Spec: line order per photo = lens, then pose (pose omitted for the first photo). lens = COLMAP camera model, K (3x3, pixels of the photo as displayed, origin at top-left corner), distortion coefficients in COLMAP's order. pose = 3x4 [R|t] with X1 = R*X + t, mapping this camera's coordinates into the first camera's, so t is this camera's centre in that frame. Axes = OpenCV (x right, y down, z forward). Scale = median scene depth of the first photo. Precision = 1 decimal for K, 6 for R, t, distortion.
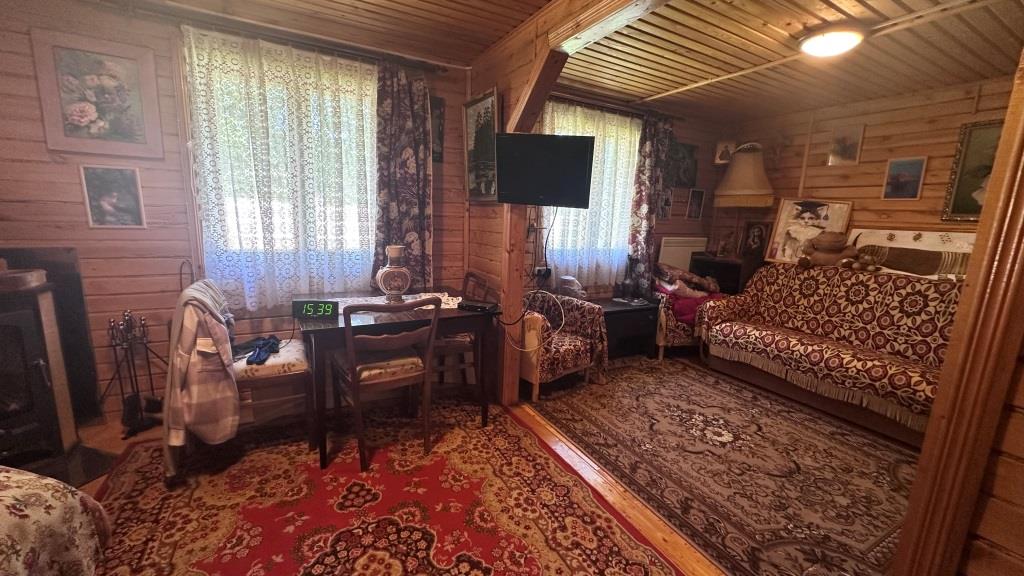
lens RADIAL K [[408.1, 0, 512.9], [0, 408.1, 287.0], [0, 0, 1]] dist [-0.003668, 0.000494]
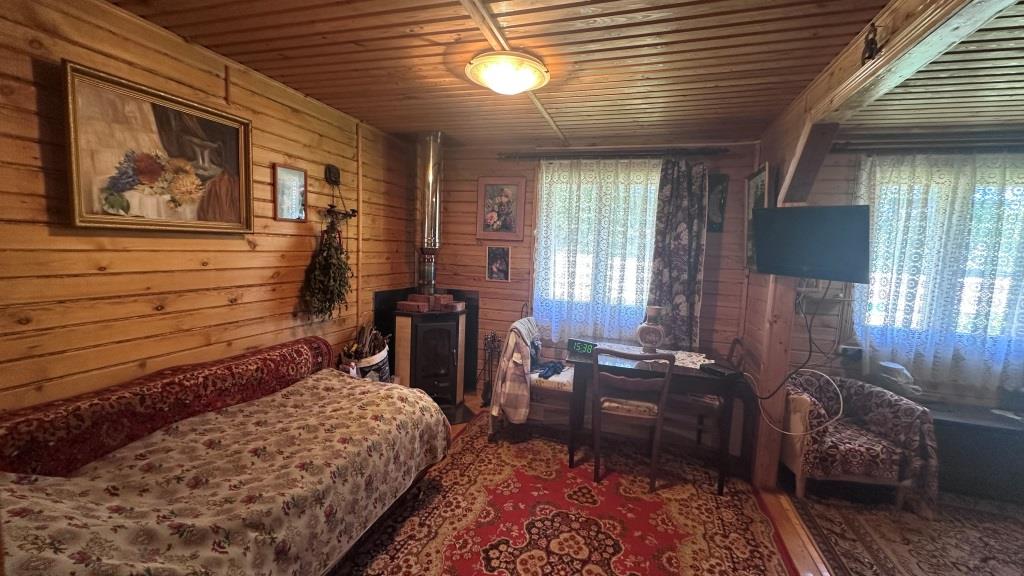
lens RADIAL K [[408.1, 0, 512.9], [0, 408.1, 287.0], [0, 0, 1]] dist [-0.003668, 0.000494]
pose [[0.692588, 0.056882, -0.719087, 0.294144], [-0.147209, 0.987052, -0.063705, -0.021544], [0.706153, 0.149977, 0.691993, -0.126763]]
